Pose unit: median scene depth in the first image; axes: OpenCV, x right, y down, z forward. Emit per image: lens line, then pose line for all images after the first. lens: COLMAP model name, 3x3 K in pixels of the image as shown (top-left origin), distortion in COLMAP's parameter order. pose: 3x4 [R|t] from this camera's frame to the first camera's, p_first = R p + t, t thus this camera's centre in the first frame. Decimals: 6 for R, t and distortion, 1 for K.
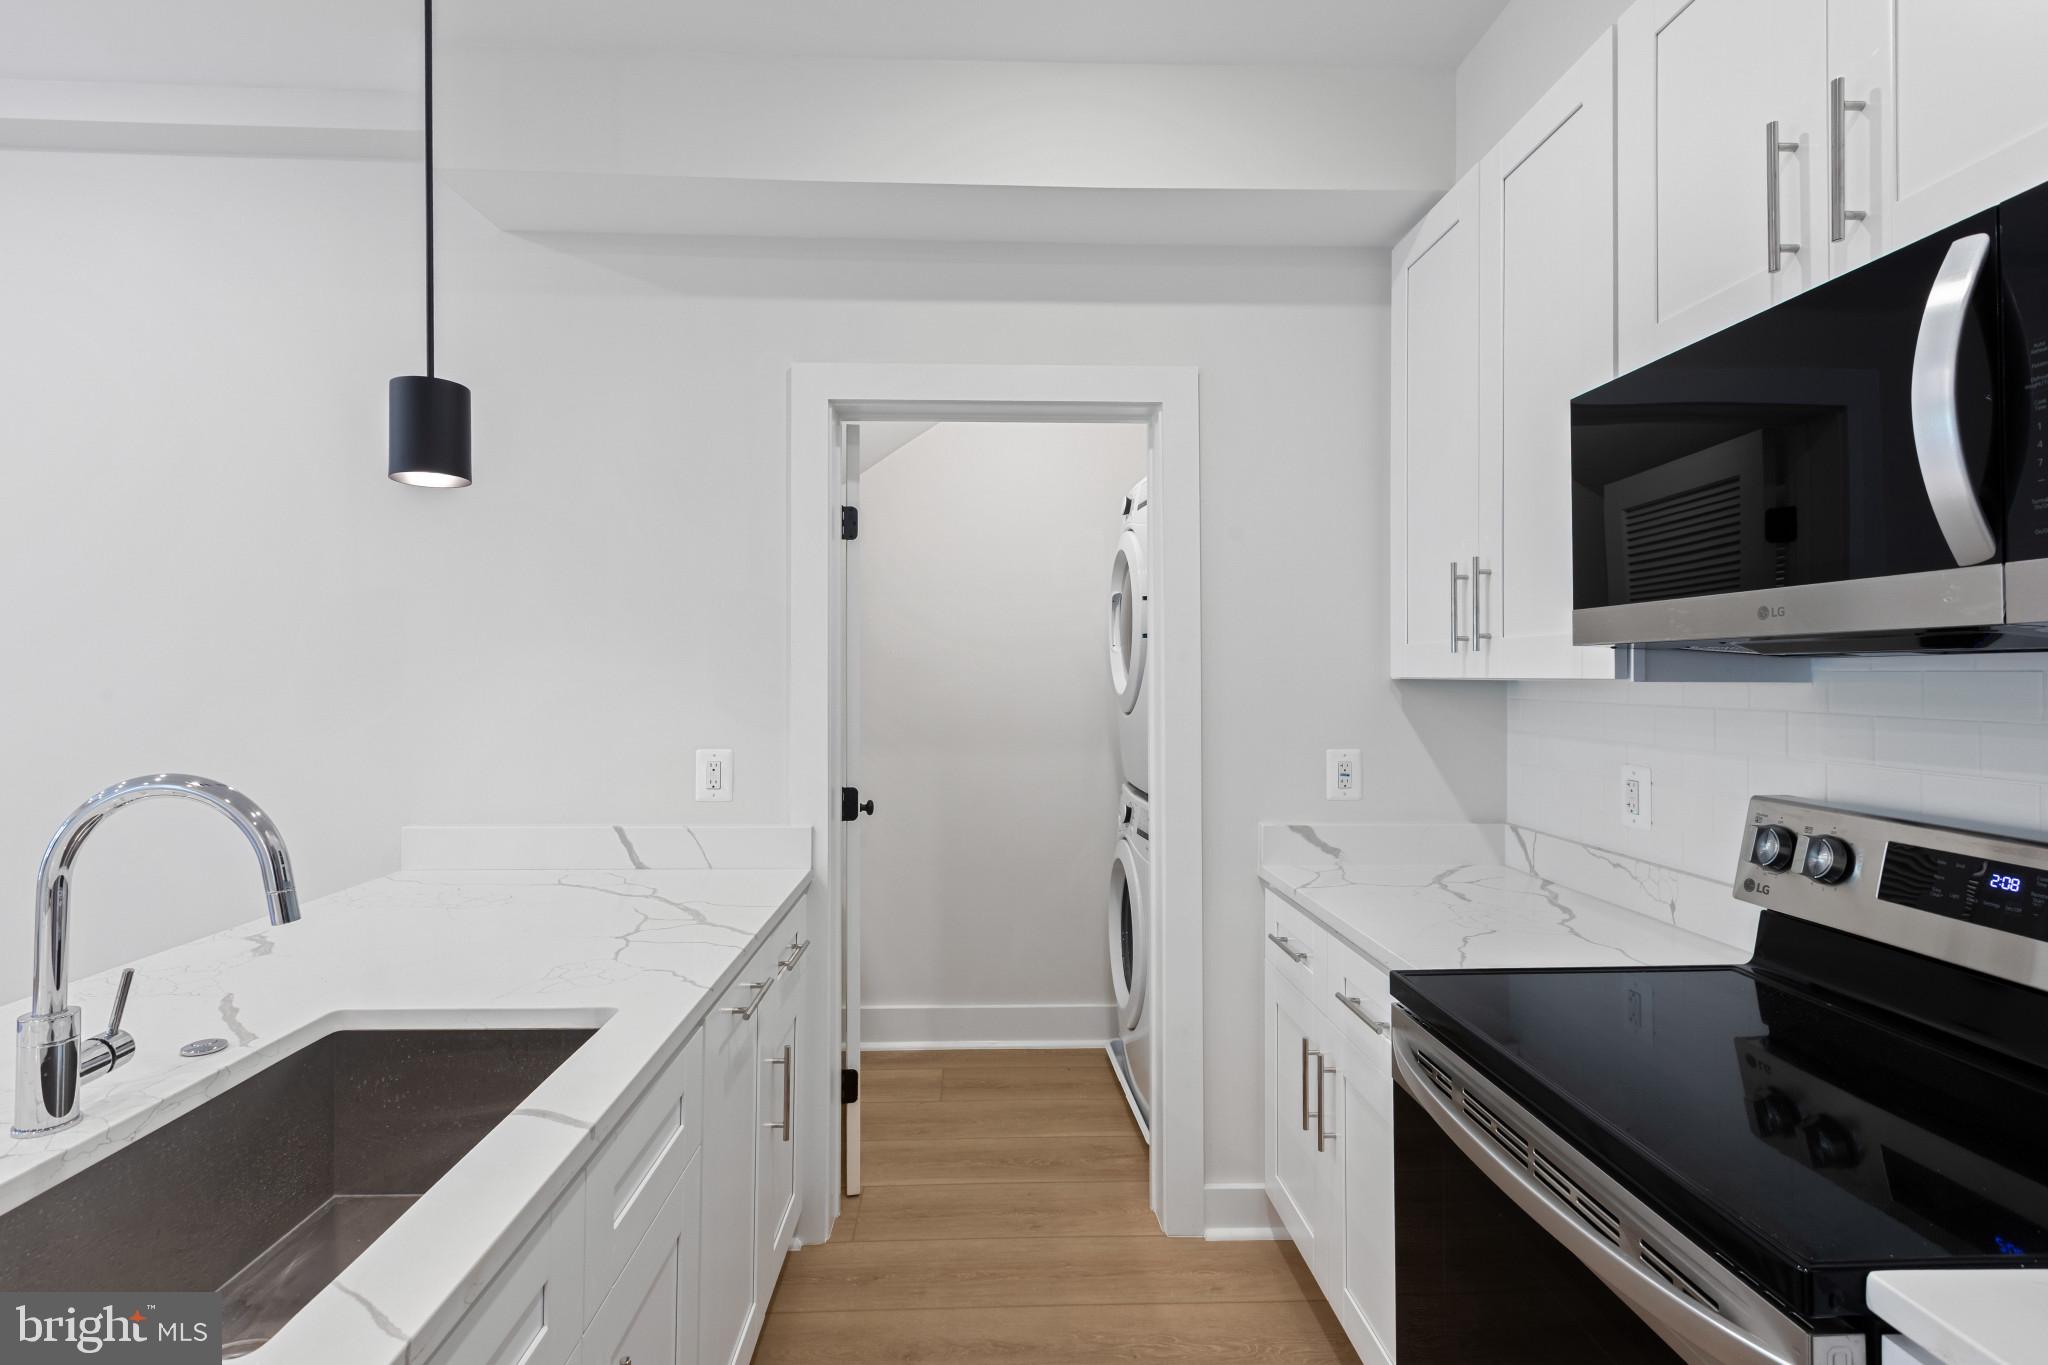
lens RADIAL K [[948.7, 0, 1031.5], [0, 948.7, 667.3], [0, 0, 1]] dist [0.003676, 0.000253]
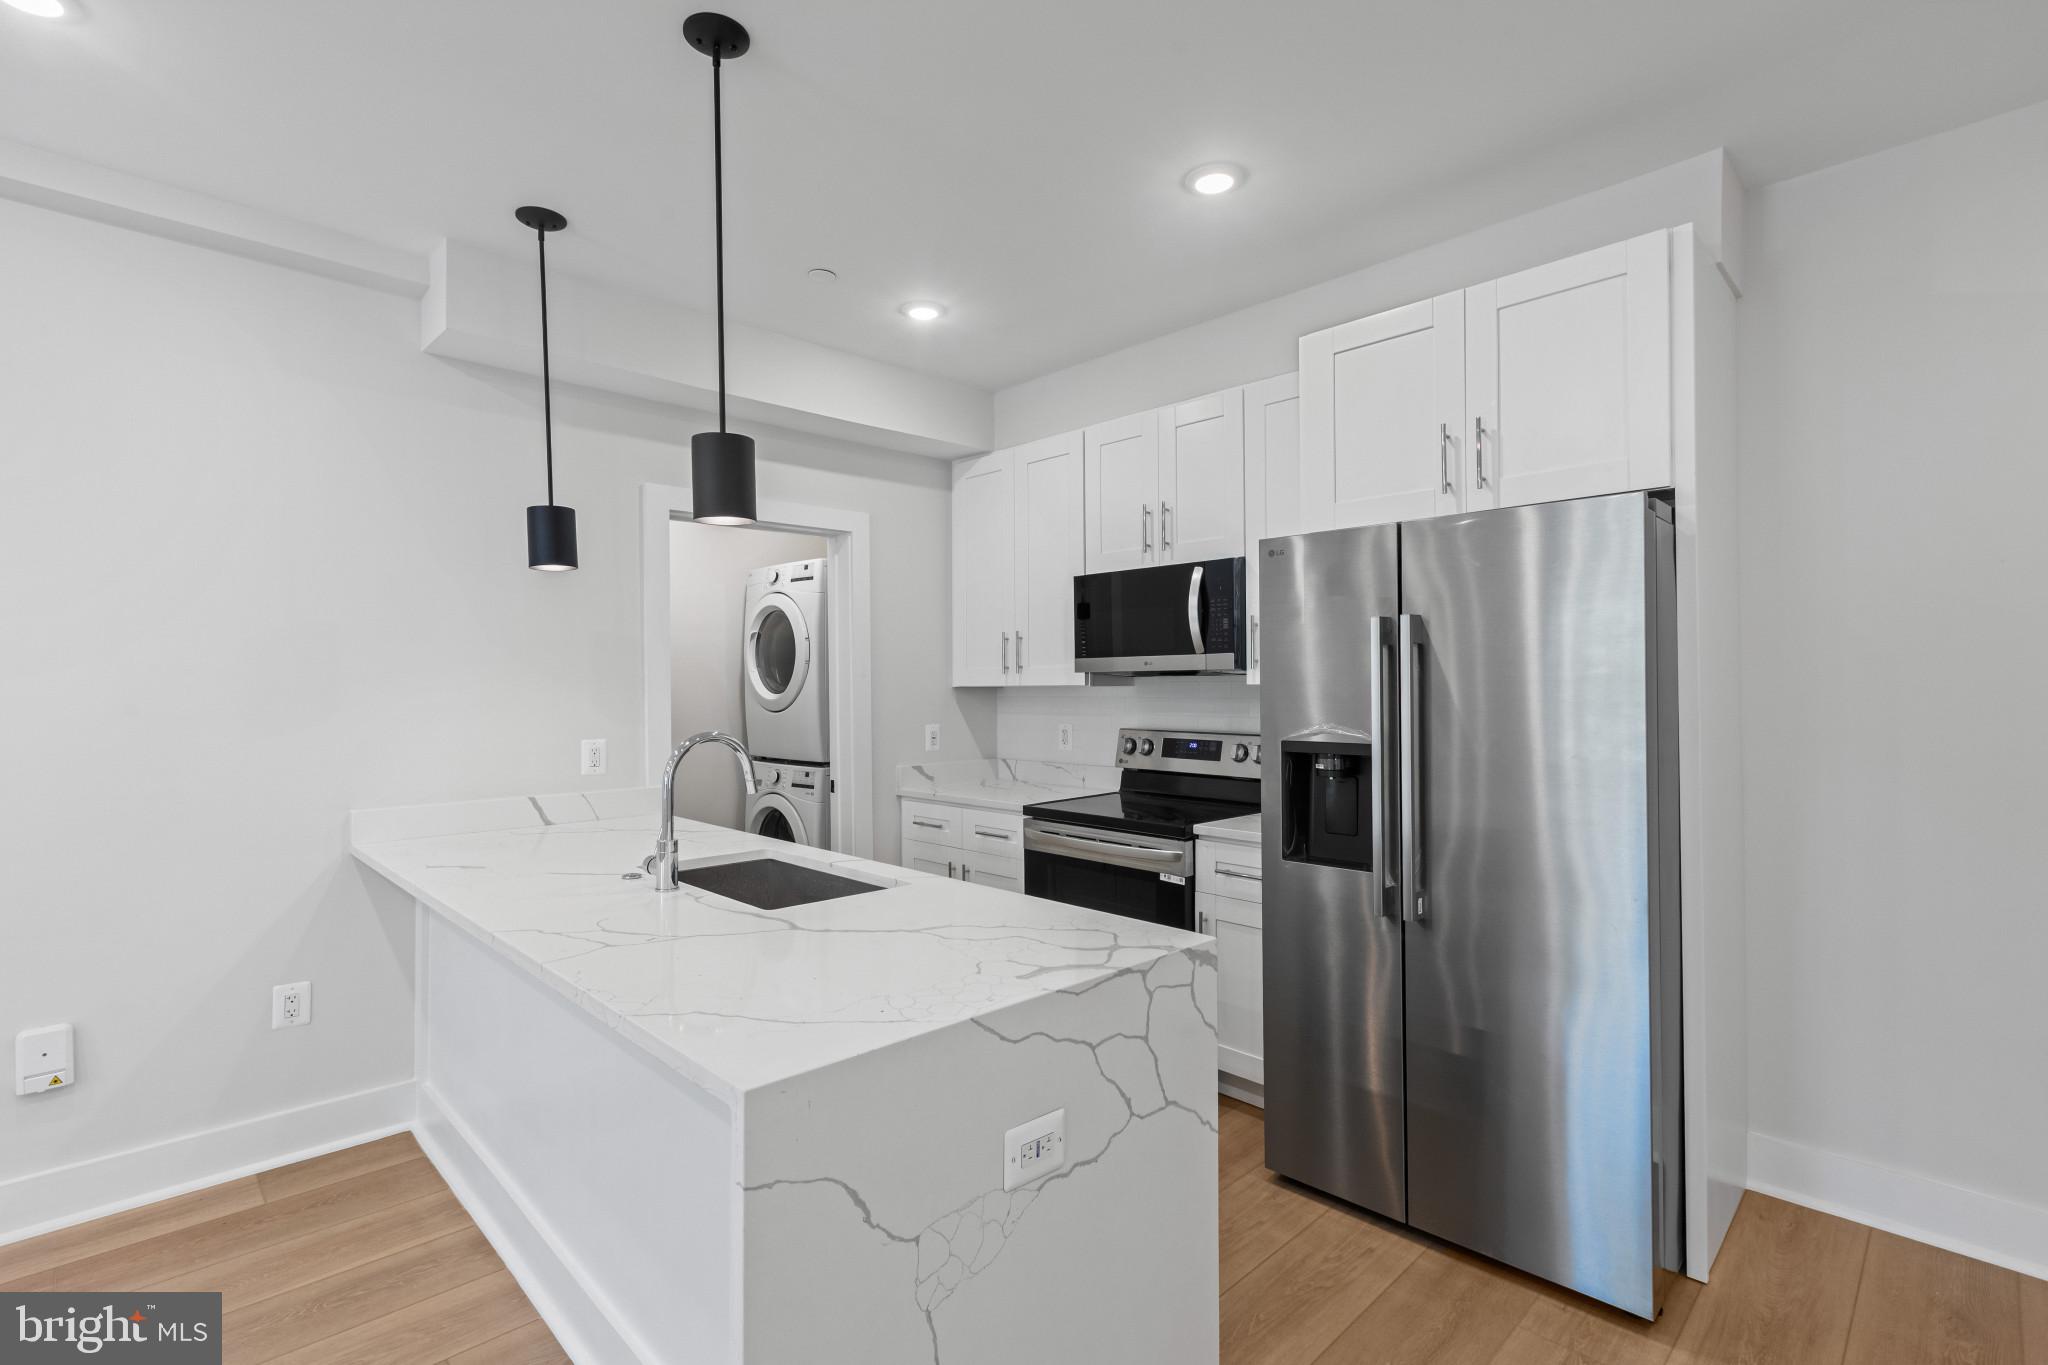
lens RADIAL K [[948.7, 0, 1017.1], [0, 948.7, 683.8], [0, 0, 1]] dist [0.003676, 0.000253]
pose [[0.742165, -0.008087, 0.670168, -1.119756], [0.004443, 0.999965, 0.007146, -0.010048], [-0.670202, -0.002326, 0.742175, -0.708277]]
